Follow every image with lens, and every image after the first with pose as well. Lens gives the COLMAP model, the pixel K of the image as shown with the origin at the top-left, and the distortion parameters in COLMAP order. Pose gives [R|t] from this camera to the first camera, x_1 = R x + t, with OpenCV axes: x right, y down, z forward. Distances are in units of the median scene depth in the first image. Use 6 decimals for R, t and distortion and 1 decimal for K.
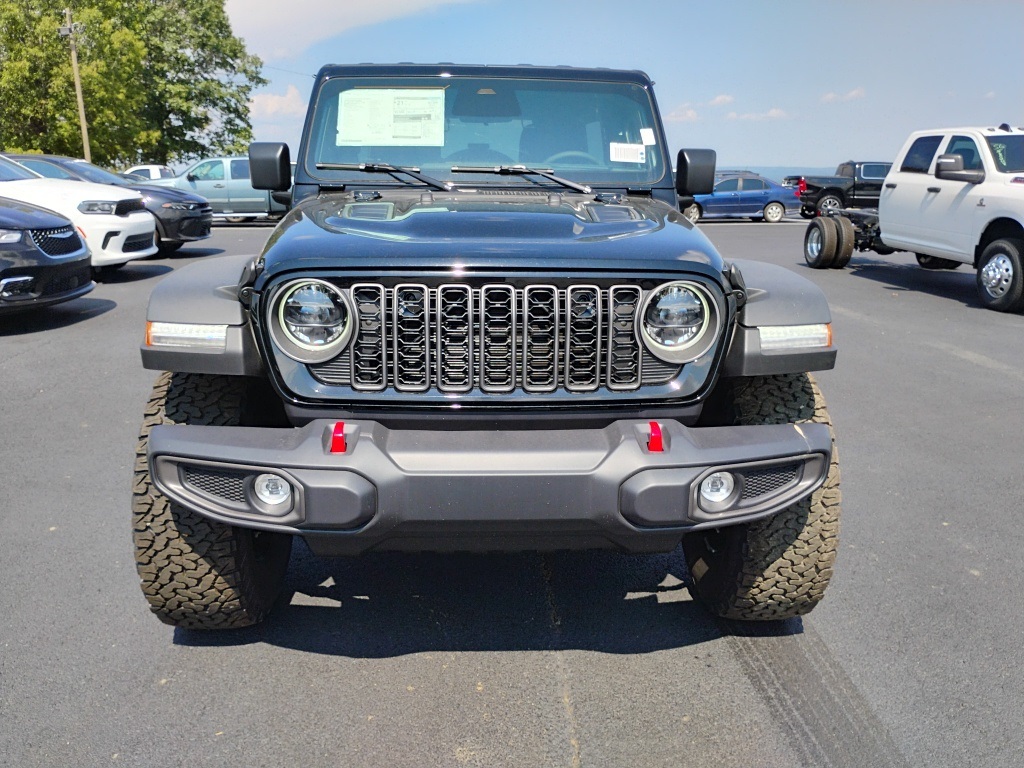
lens RADIAL K [[902.3, 0, 513.8], [0, 902.3, 382.9], [0, 0, 1]] dist [0.055580, -0.058648]
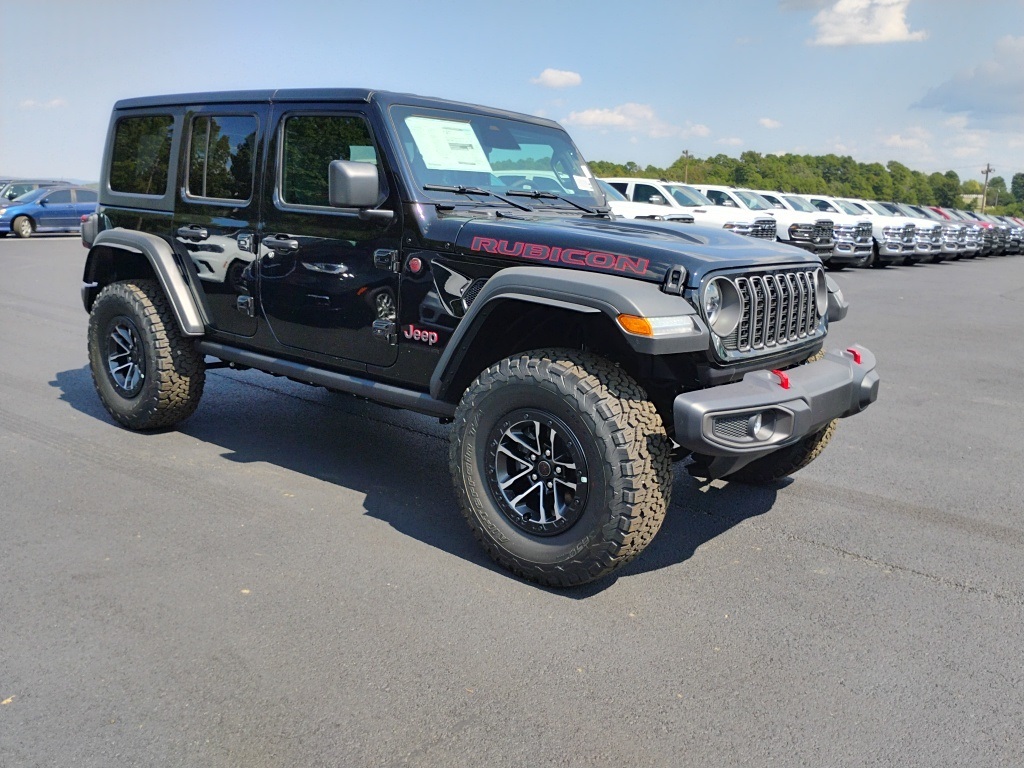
lens RADIAL K [[902.3, 0, 512.2], [0, 902.3, 394.2], [0, 0, 1]] dist [0.055580, -0.058648]
pose [[0.665079, -0.140937, 0.733353, -0.955081], [0.142427, 0.987942, 0.060697, -0.042345], [-0.733065, 0.064081, 0.677133, 0.194417]]
